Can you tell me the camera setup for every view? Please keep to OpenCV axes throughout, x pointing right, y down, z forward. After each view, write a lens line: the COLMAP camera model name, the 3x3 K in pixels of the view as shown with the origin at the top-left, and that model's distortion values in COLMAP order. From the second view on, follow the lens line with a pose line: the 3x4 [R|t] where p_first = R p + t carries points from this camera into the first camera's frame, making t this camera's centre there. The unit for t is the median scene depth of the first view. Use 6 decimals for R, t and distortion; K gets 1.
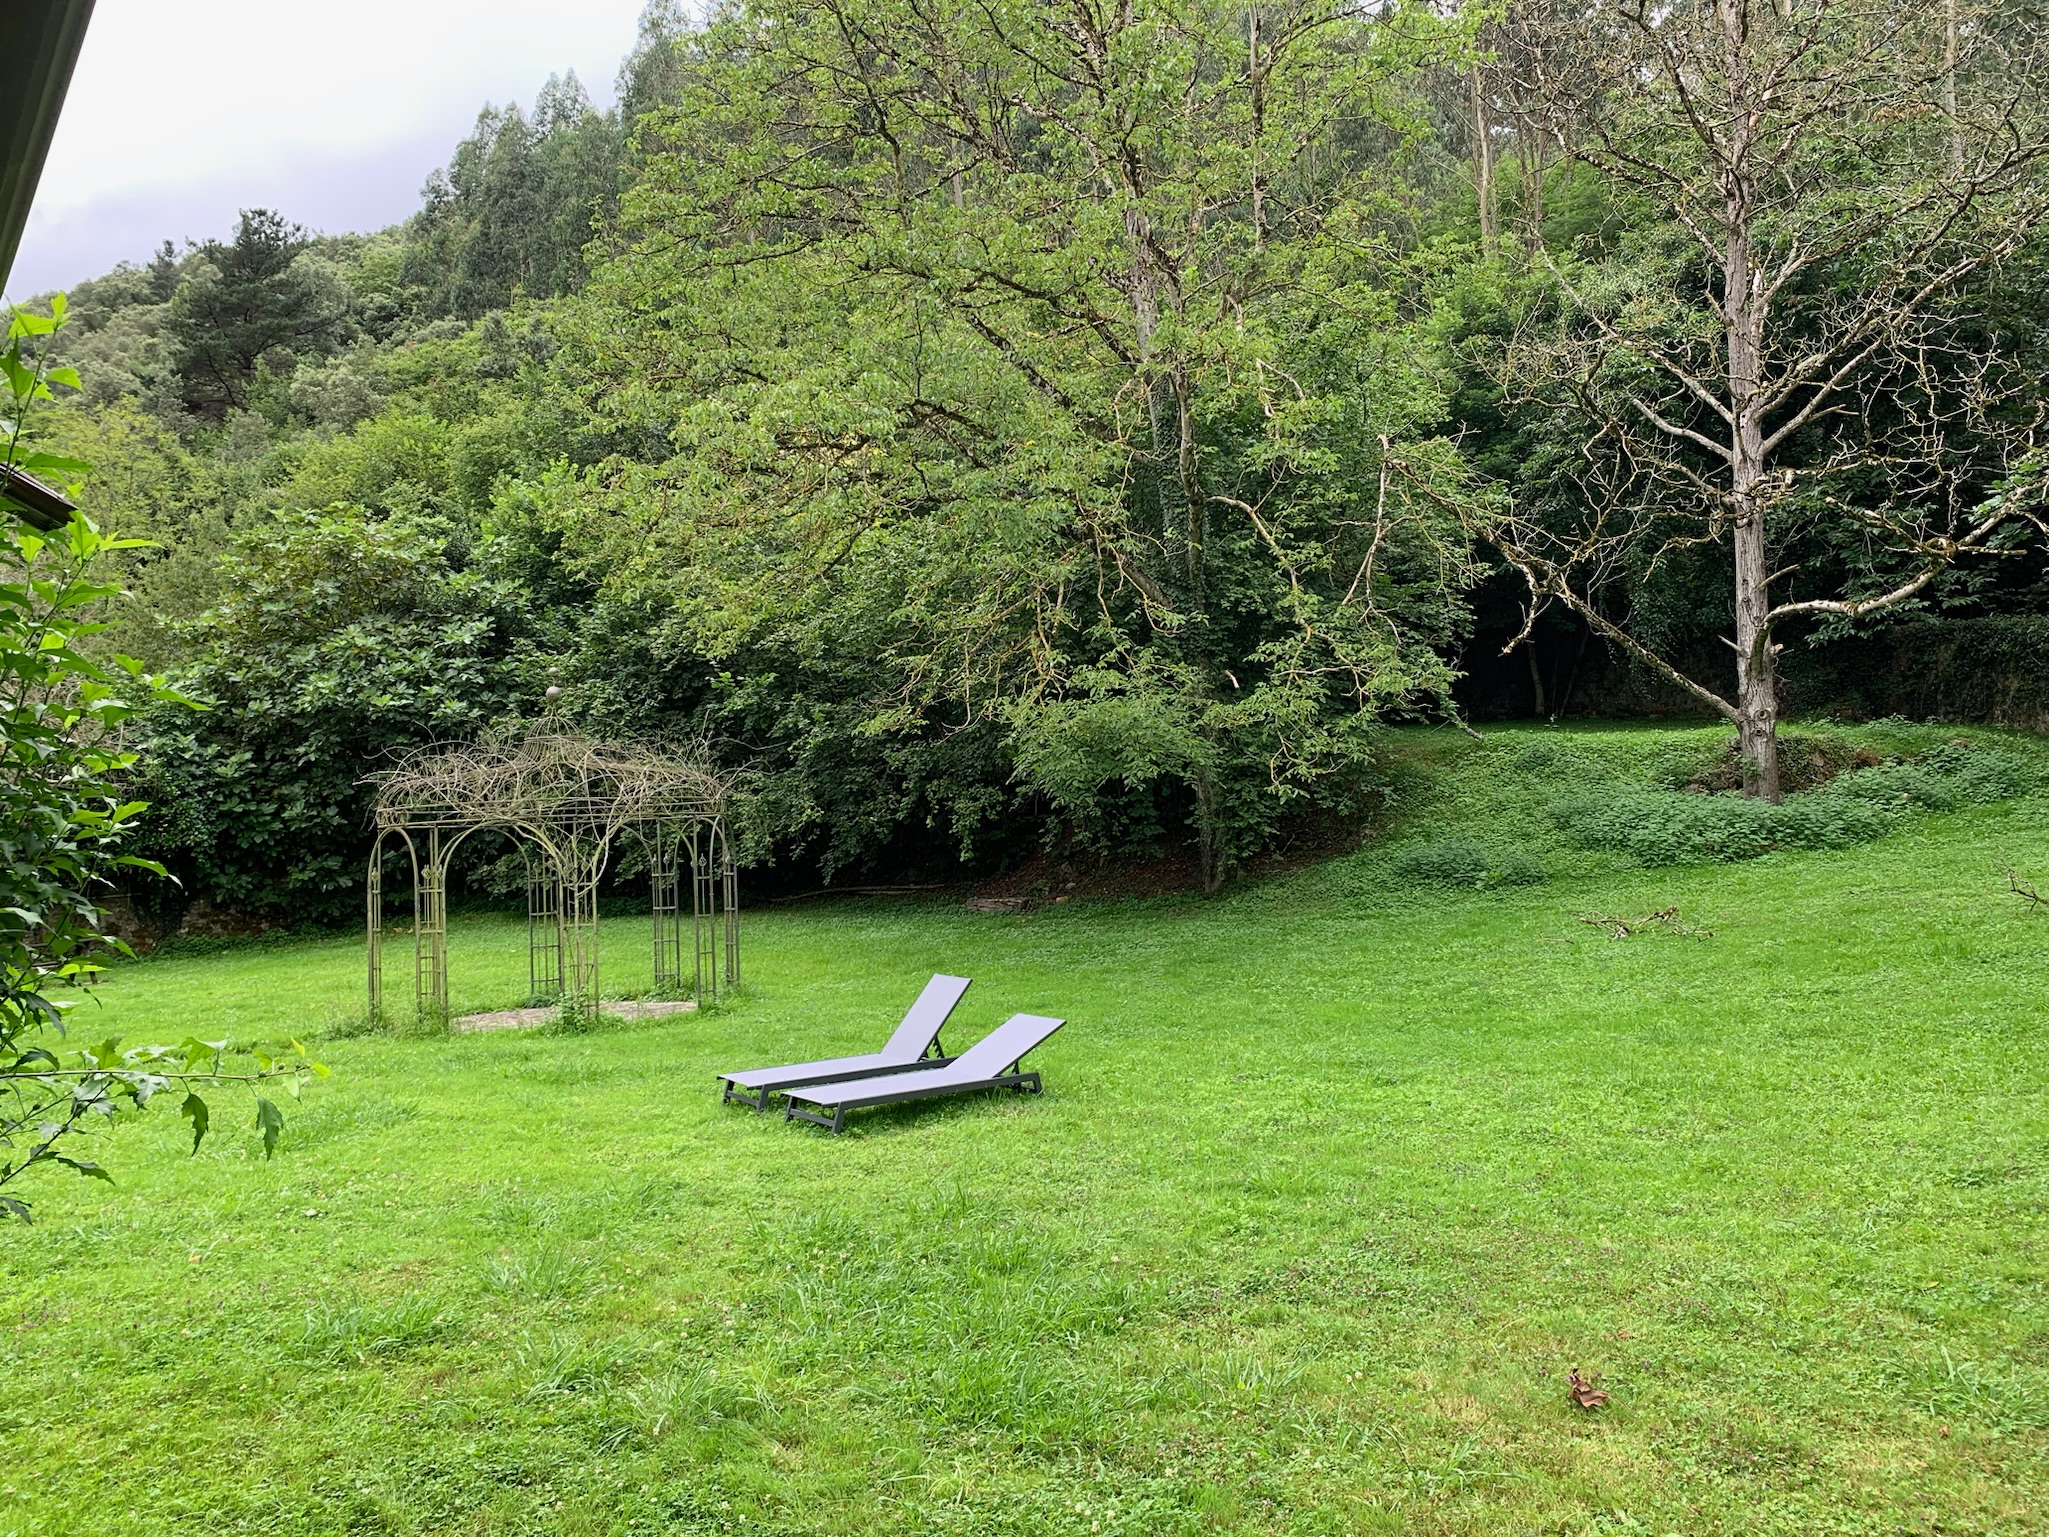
lens RADIAL K [[1526.4, 0, 993.2], [0, 1526.4, 767.6], [0, 0, 1]] dist [0.064090, -0.000399]
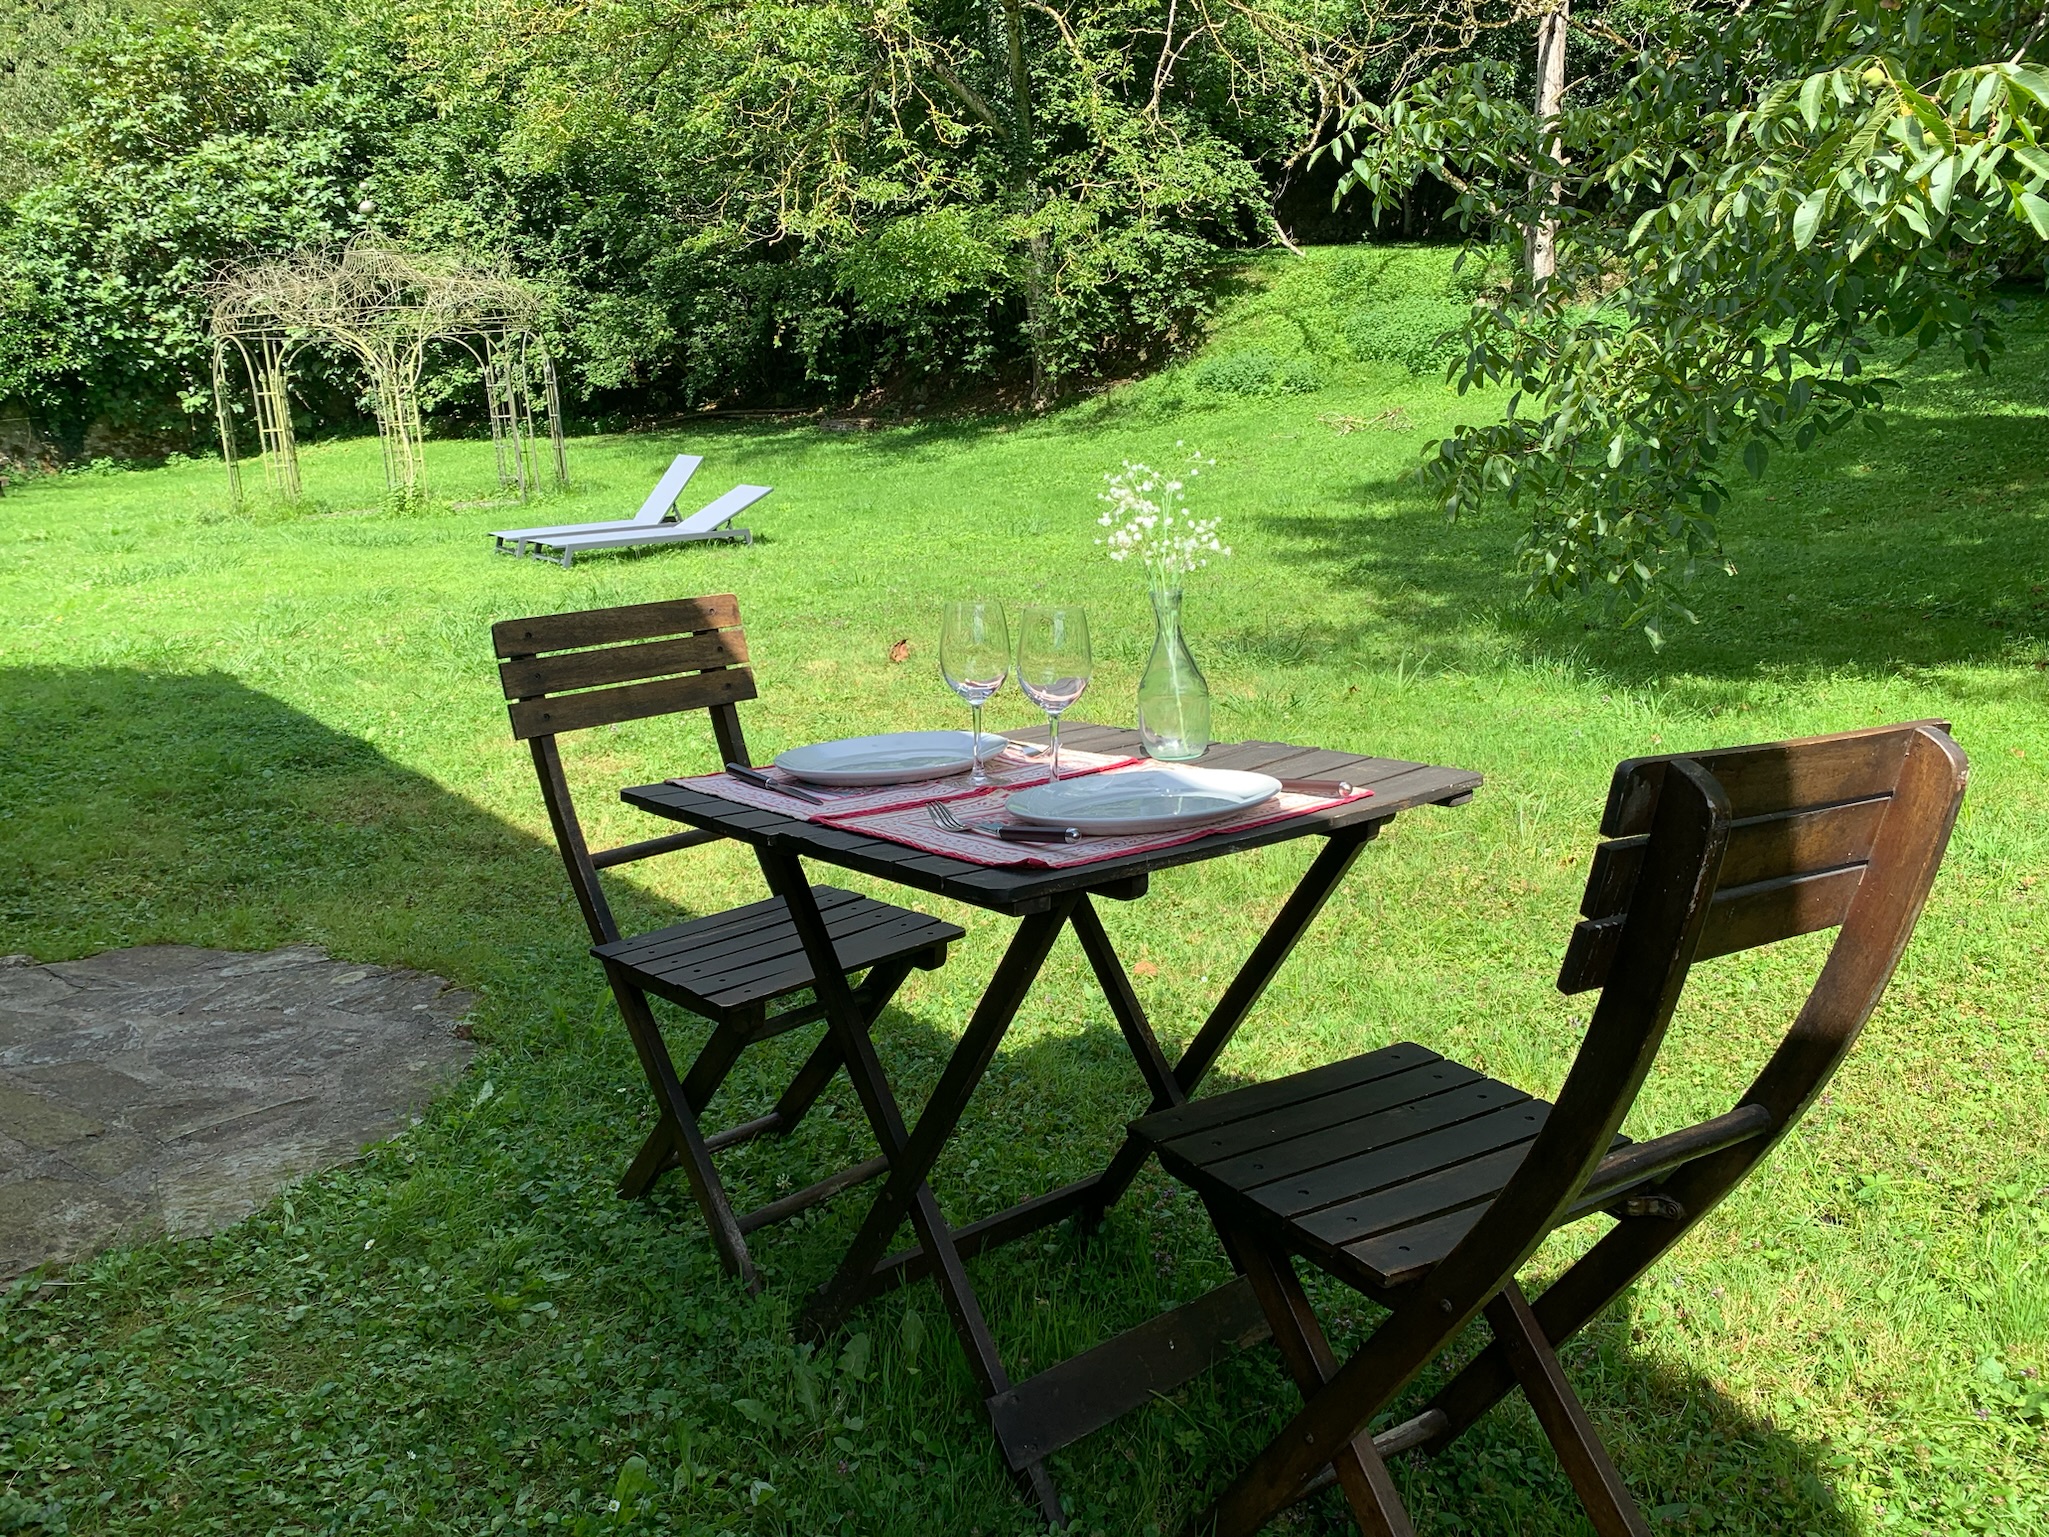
lens RADIAL K [[1606.1, 0, 1081.4], [0, 1606.1, 755.4], [0, 0, 1]] dist [0.048667, -0.032311]
pose [[0.999657, -0.013983, 0.022144, 0.127030], [0.007750, 0.965602, 0.259911, 0.021469], [-0.025017, -0.259650, 0.965379, -0.136841]]
